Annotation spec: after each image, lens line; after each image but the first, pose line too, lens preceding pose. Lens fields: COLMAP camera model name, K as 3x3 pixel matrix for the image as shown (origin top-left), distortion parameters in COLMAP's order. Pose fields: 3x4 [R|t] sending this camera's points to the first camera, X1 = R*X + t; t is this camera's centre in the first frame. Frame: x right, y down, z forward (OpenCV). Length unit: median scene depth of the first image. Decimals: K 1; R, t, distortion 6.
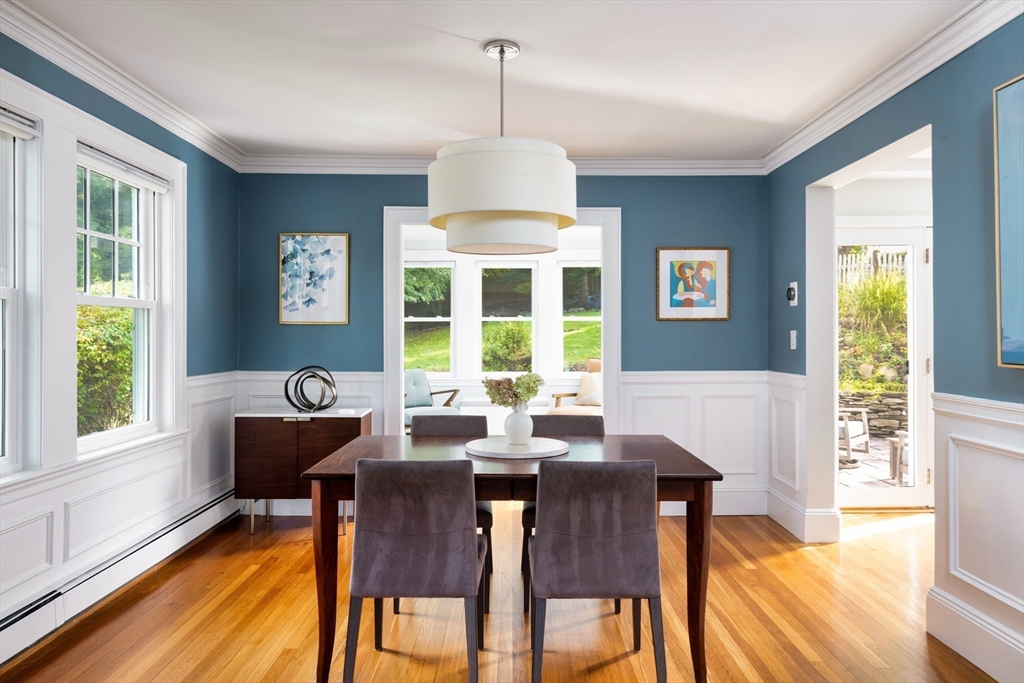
lens RADIAL K [[684.8, 0, 514.7], [0, 684.8, 329.4], [0, 0, 1]] dist [0.001969, 0.001716]
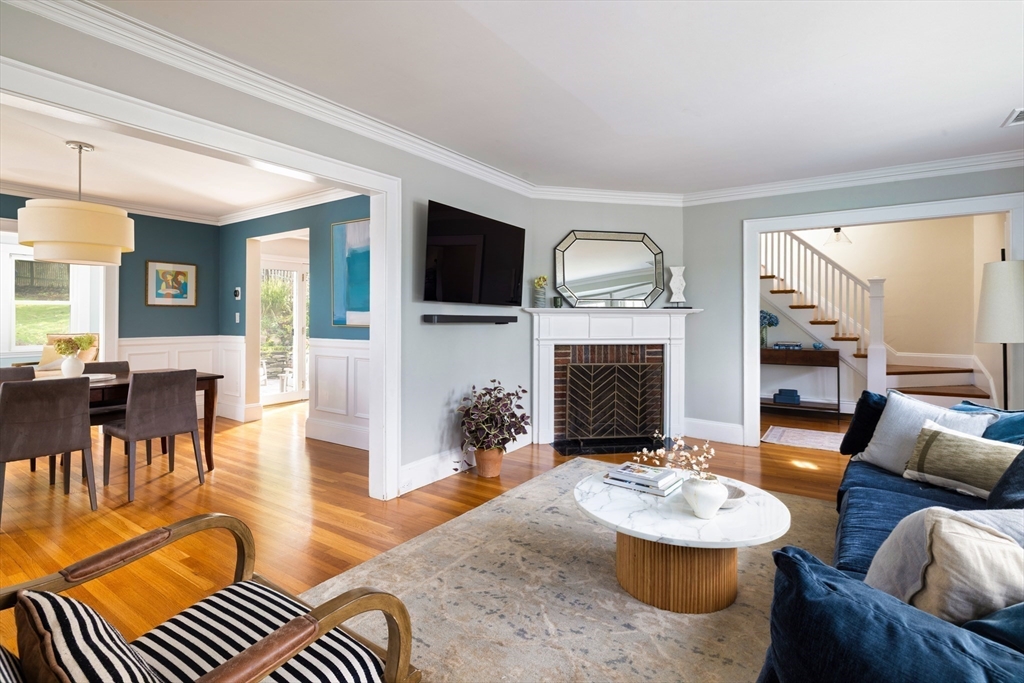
lens RADIAL K [[476.4, 0, 523.5], [0, 476.4, 315.5], [0, 0, 1]] dist [0.001708, 0.000263]
pose [[0.546344, 0.008109, 0.837522, -0.261709], [-0.008185, 0.999957, -0.004342, 0.008228], [-0.837521, -0.004483, 0.546387, -0.375408]]
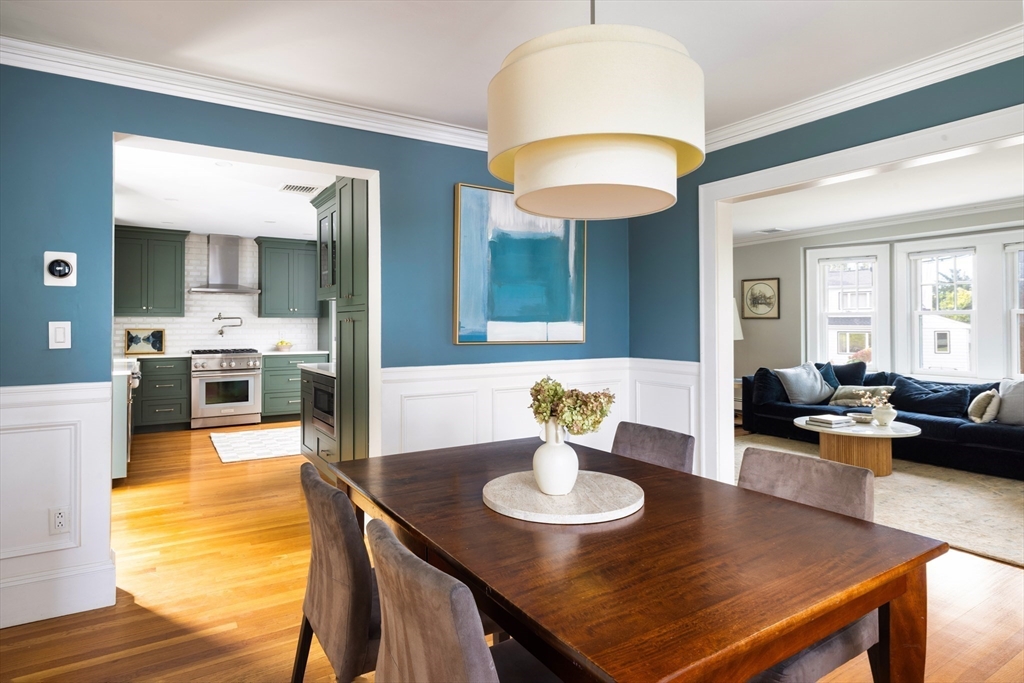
lens RADIAL K [[558.5, 0, 512.0], [0, 558.5, 341.5], [0, 0, 1]] dist [0.000005, 0.000025]
pose [[-0.533151, -0.006863, 0.845992, -0.311046], [0.006409, 0.999906, 0.012151, 0.017179], [-0.845996, 0.011900, -0.533057, 0.909643]]
